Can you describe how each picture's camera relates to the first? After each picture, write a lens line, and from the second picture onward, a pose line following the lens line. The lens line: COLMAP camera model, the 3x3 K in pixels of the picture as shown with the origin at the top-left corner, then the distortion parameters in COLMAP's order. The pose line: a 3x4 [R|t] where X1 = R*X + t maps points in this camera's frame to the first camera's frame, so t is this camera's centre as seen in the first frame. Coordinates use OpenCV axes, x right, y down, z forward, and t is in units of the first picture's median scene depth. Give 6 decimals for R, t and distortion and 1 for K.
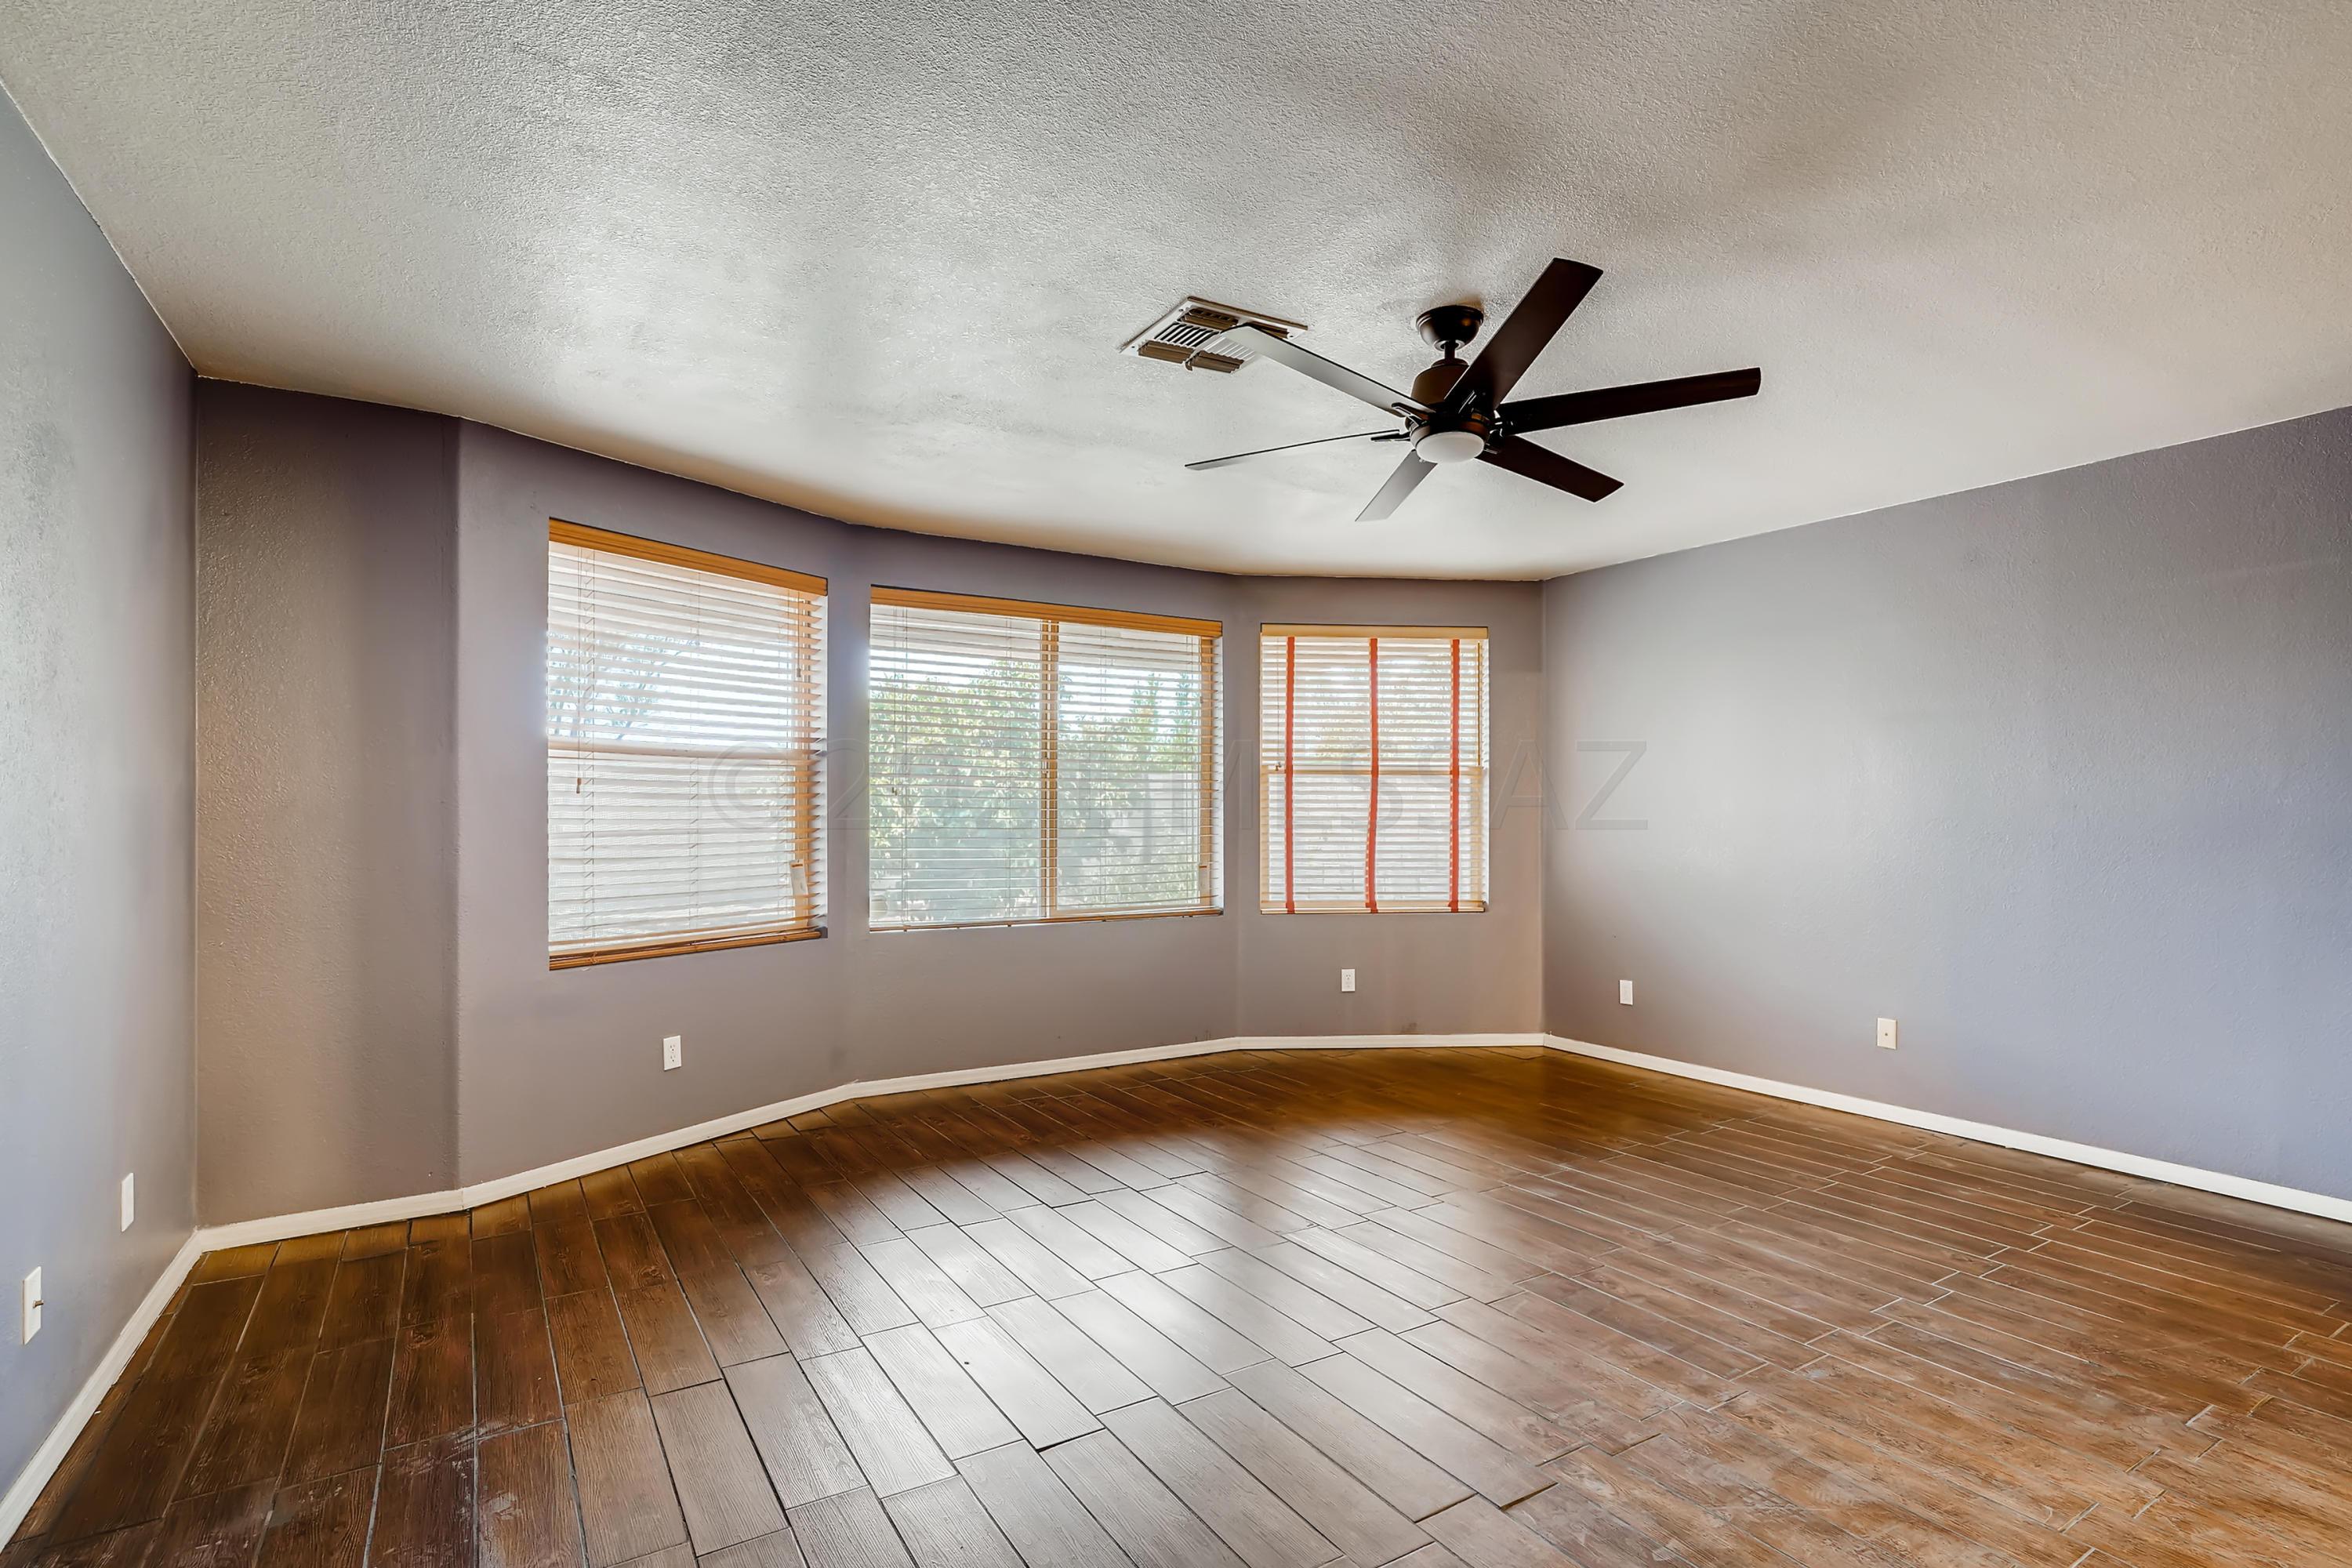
lens RADIAL K [[1151.9, 0, 1191.2], [0, 1151.9, 795.9], [0, 0, 1]] dist [-0.042133, 0.023349]
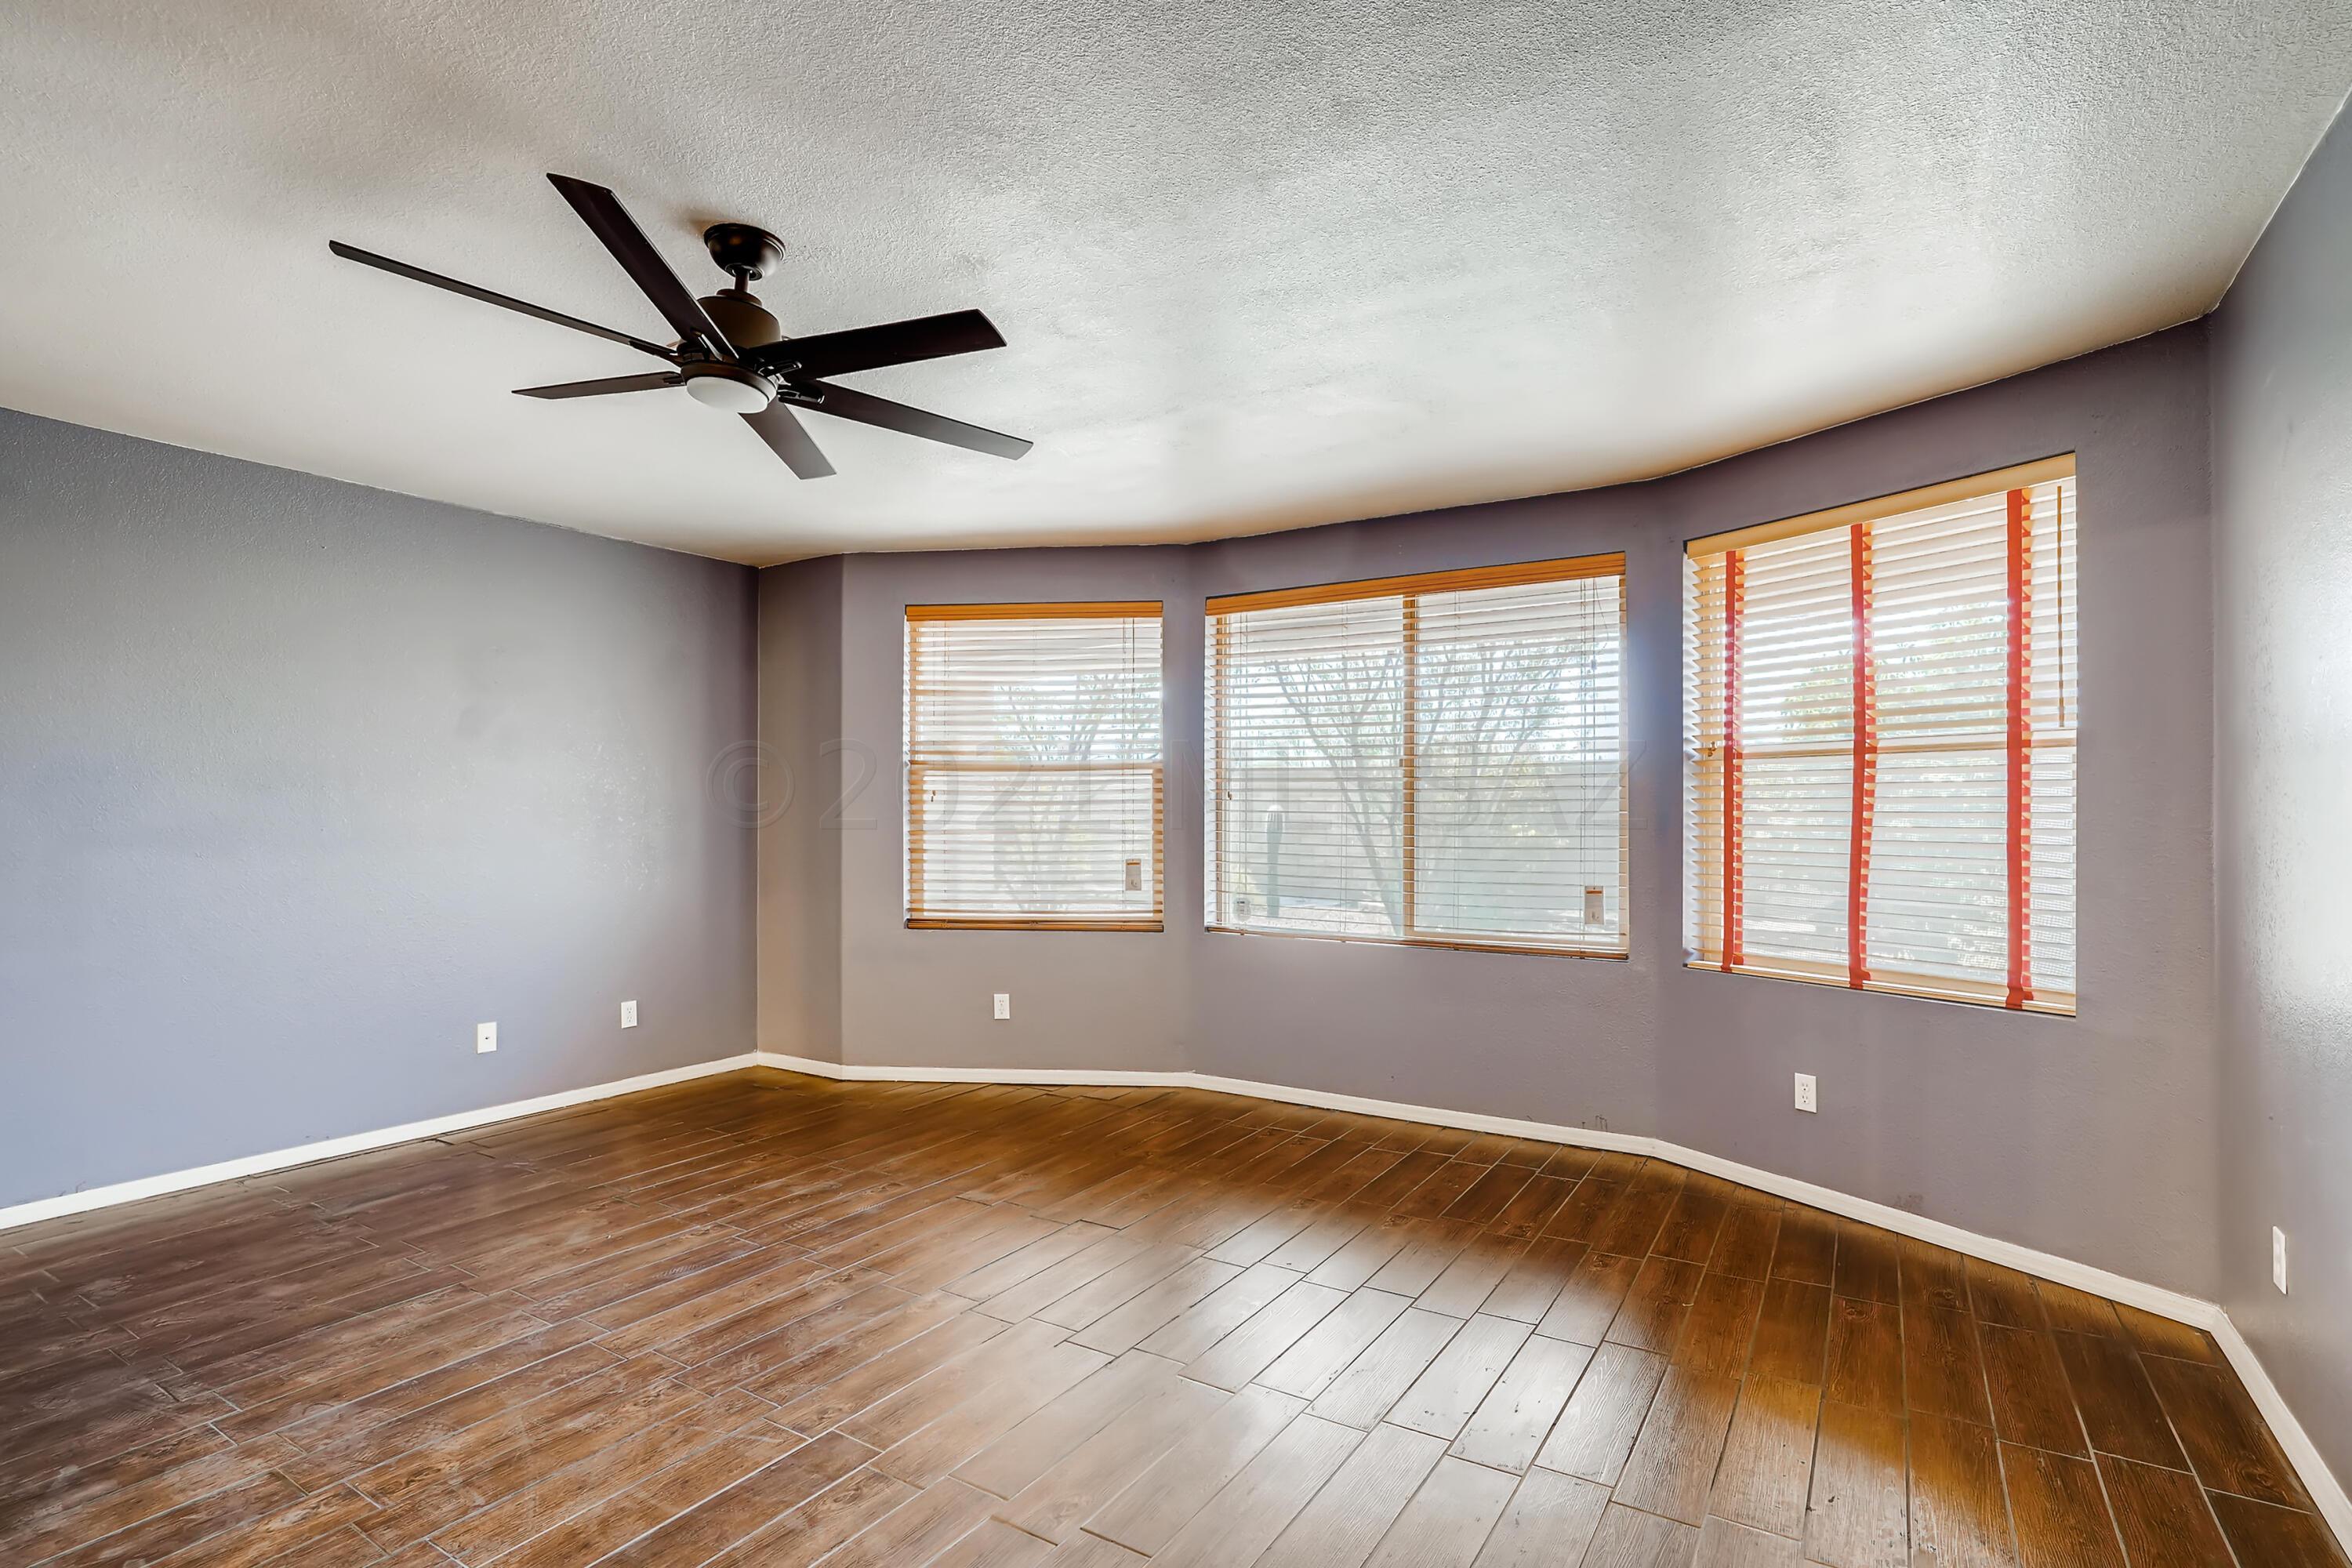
lens RADIAL K [[1151.9, 0, 1191.2], [0, 1151.9, 795.9], [0, 0, 1]] dist [-0.042133, 0.023349]
pose [[0.437460, -0.012493, -0.899151, 0.580681], [0.012001, 0.999896, -0.008054, 0.003822], [0.899158, -0.007268, 0.437564, 0.472509]]
